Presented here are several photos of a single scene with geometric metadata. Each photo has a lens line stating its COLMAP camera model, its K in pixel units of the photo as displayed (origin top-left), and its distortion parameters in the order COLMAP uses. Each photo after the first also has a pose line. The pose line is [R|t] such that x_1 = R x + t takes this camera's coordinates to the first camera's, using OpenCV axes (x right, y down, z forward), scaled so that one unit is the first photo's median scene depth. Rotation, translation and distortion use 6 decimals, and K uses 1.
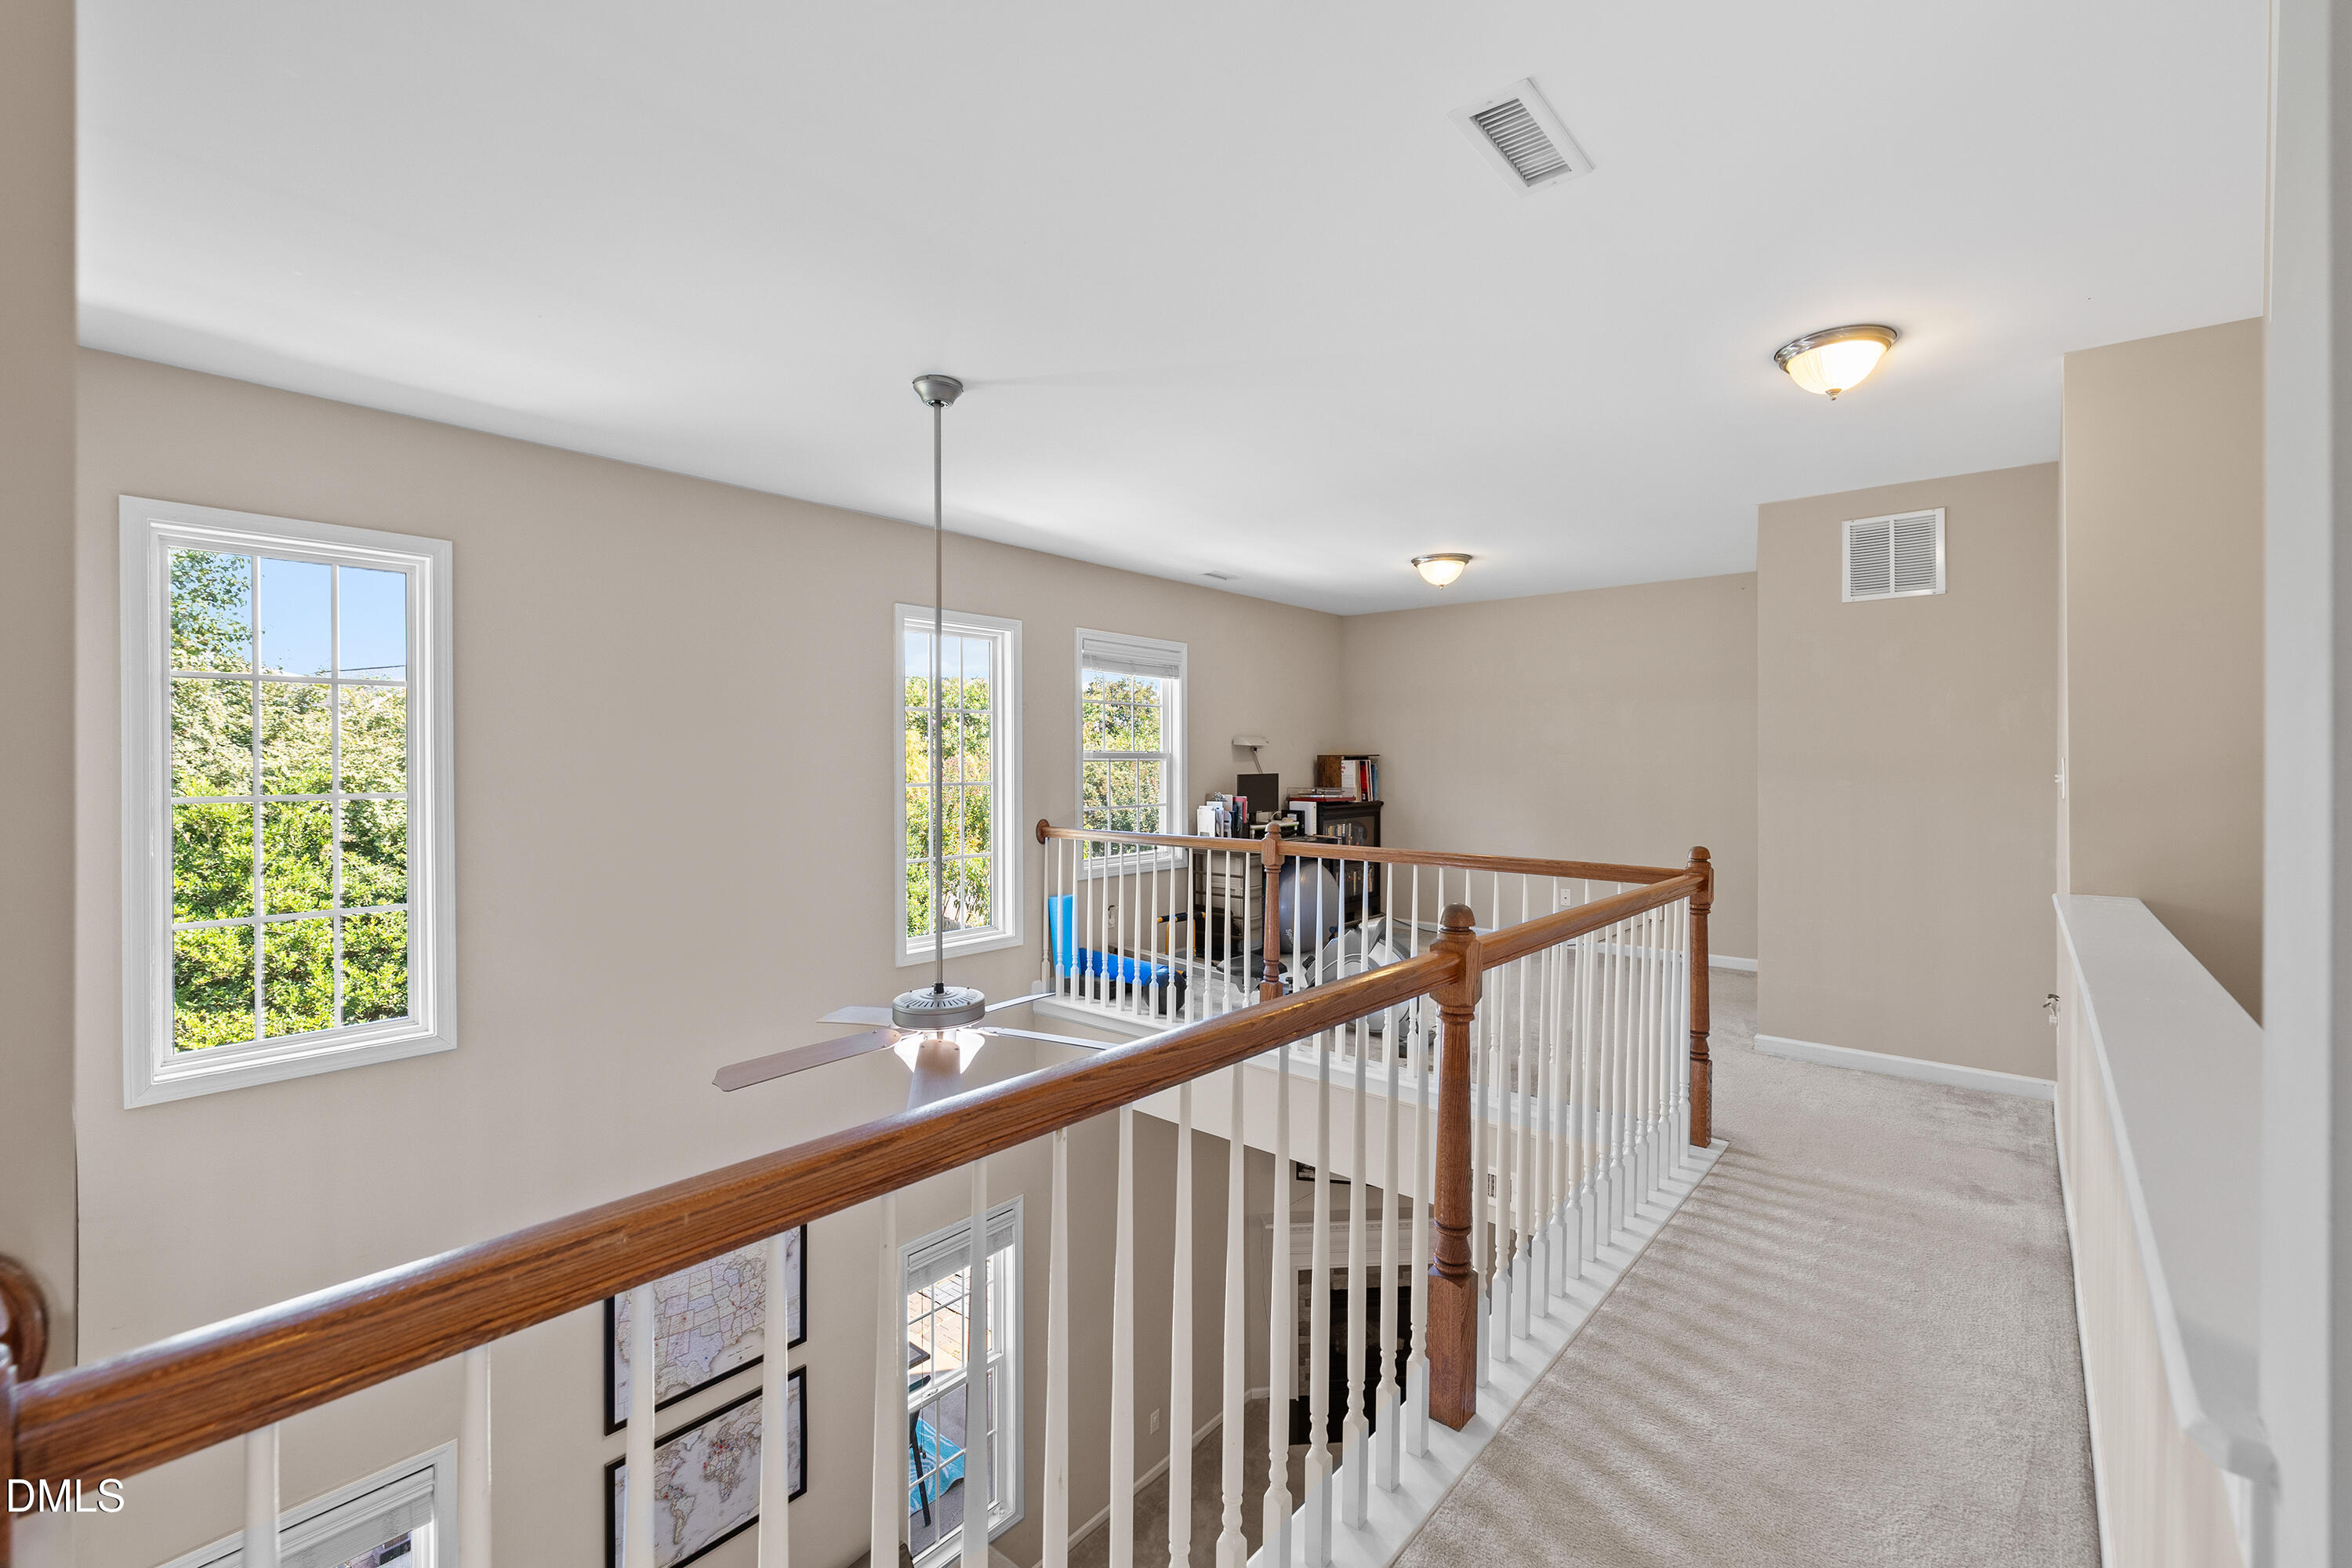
lens RADIAL K [[981.9, 0, 1164.3], [0, 981.9, 773.8], [0, 0, 1]] dist [0.001244, -0.000071]
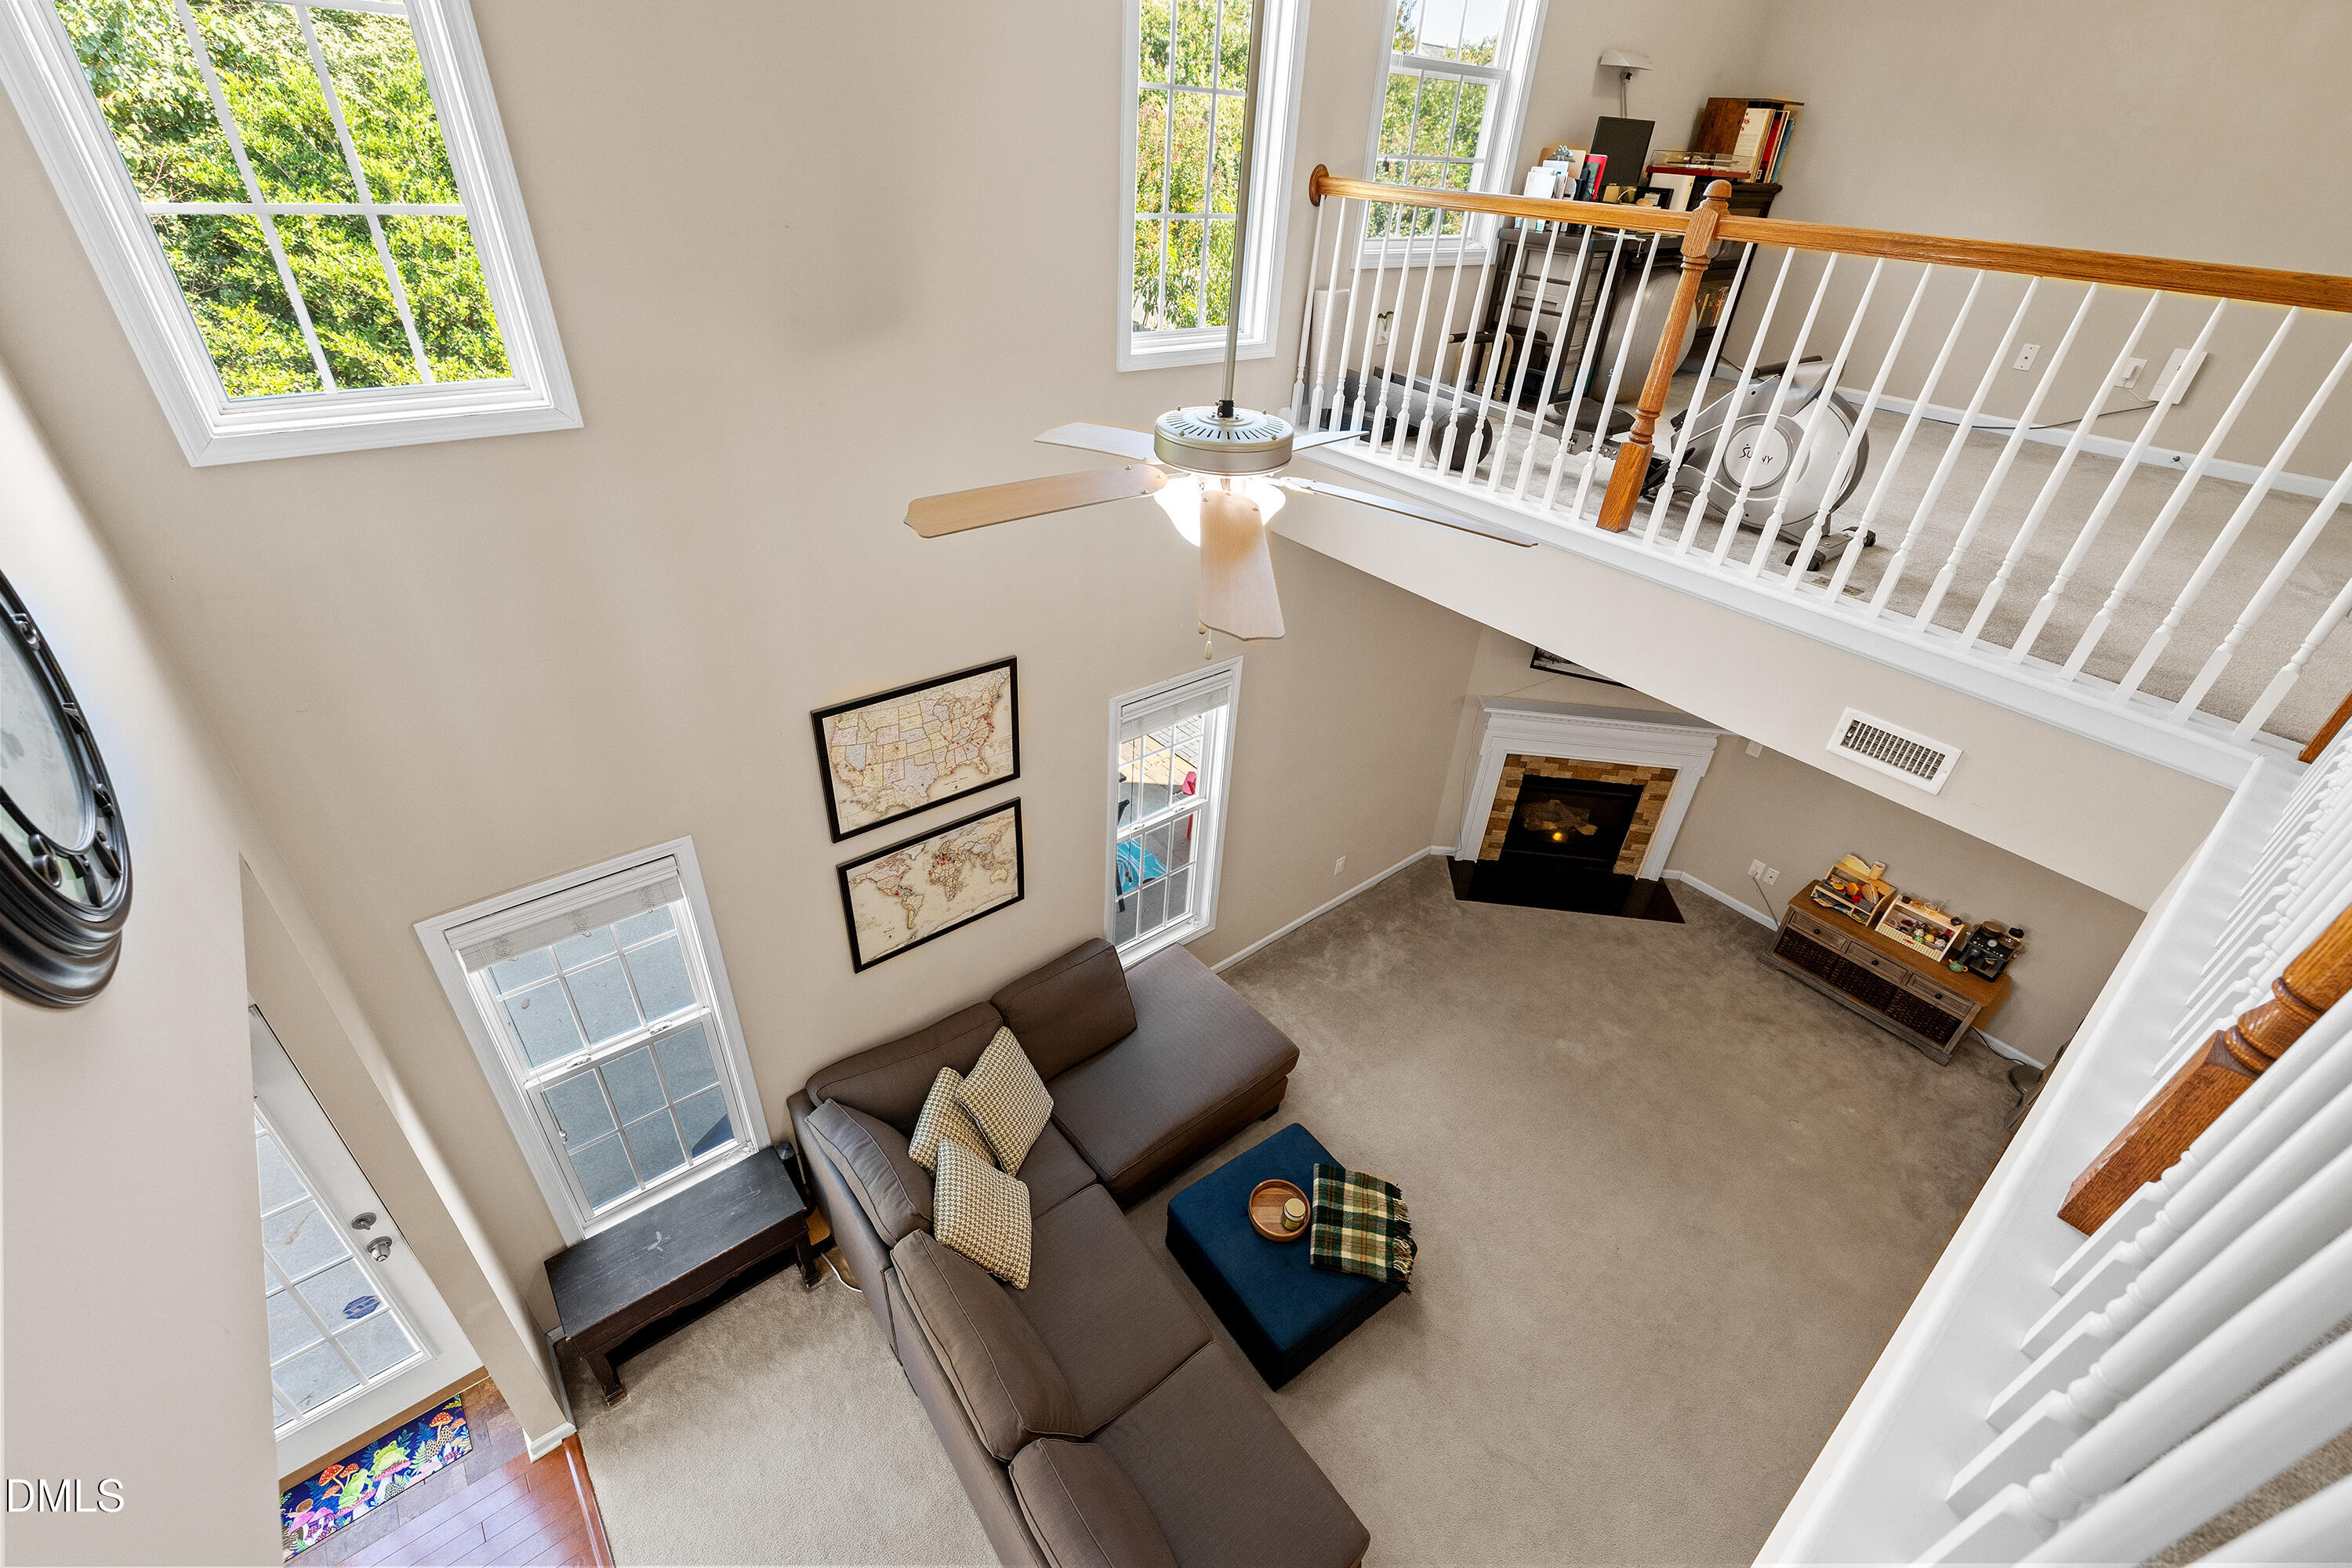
lens RADIAL K [[981.9, 0, 1174.9], [0, 981.9, 775.3], [0, 0, 1]] dist [0.001244, -0.000071]
pose [[0.983422, 0.140792, -0.114275, -0.085582], [-0.057767, 0.840616, 0.538543, 0.041700], [0.171884, -0.523013, 0.834813, 0.182814]]
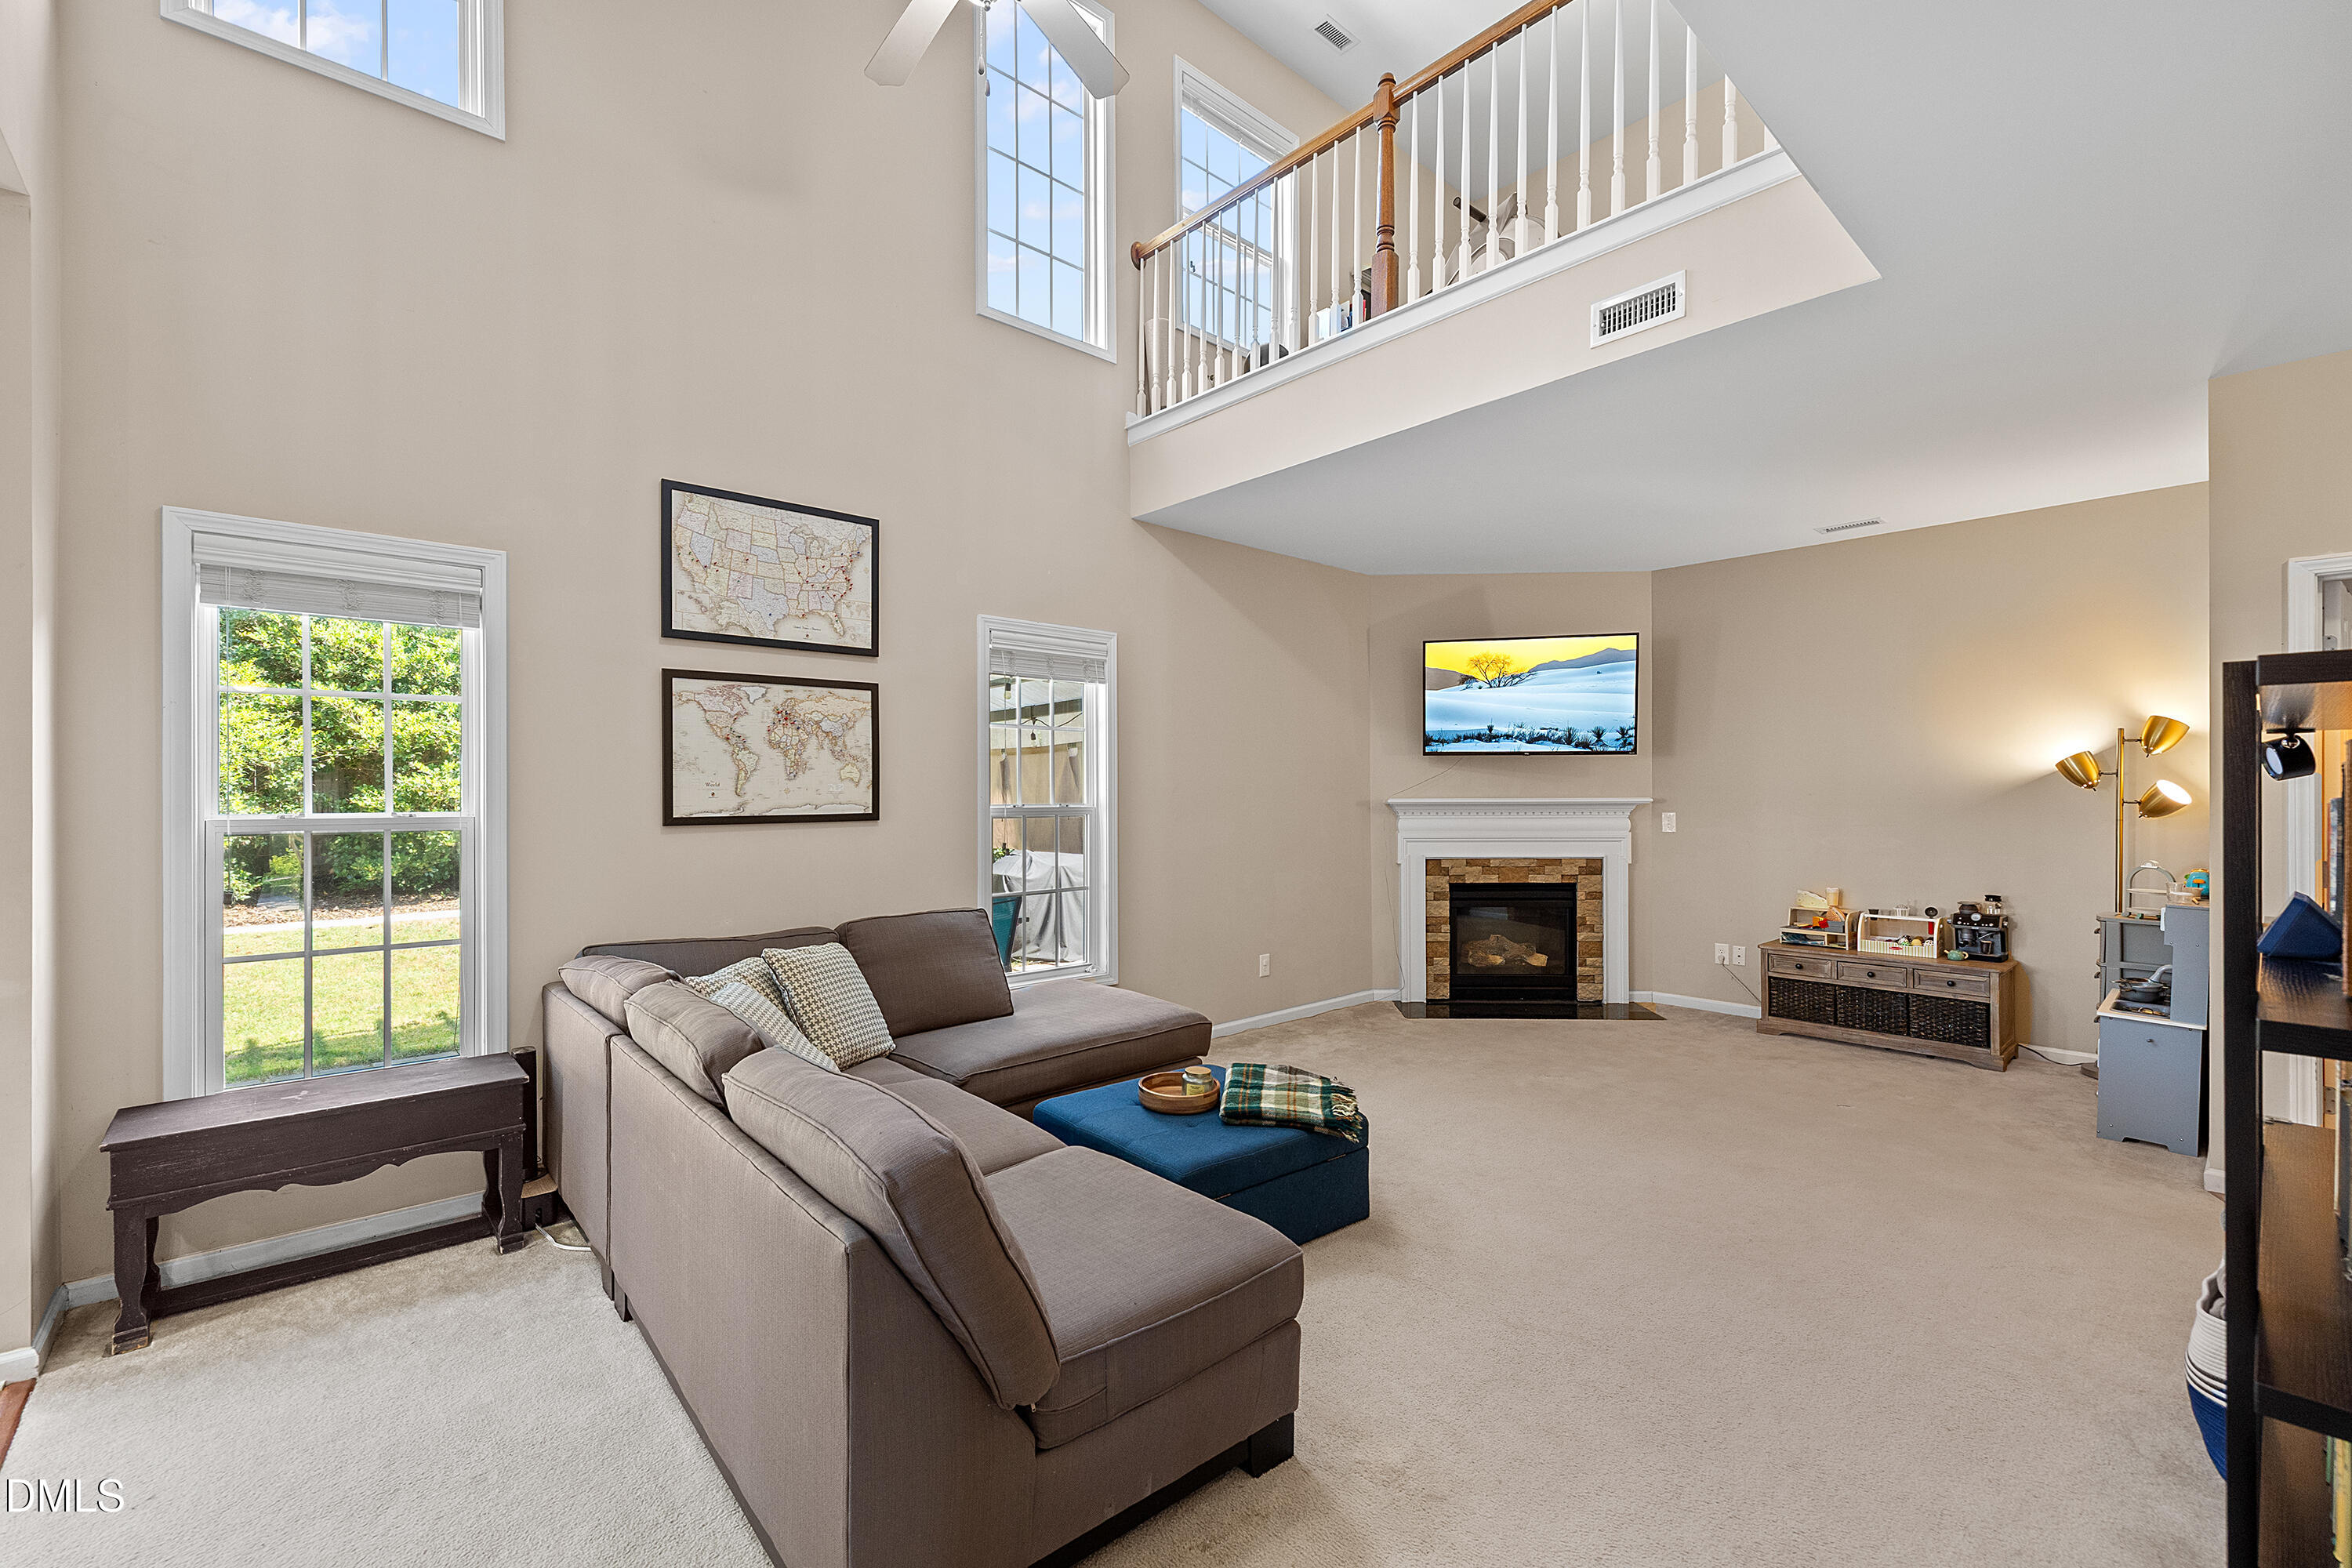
lens RADIAL K [[981.9, 0, 1181.2], [0, 981.9, 780.4], [0, 0, 1]] dist [0.001244, -0.000071]
pose [[0.992926, -0.003191, -0.118694, 0.026016], [0.002574, 0.999982, -0.005346, 0.562238], [0.118709, 0.005003, 0.992917, 0.084809]]
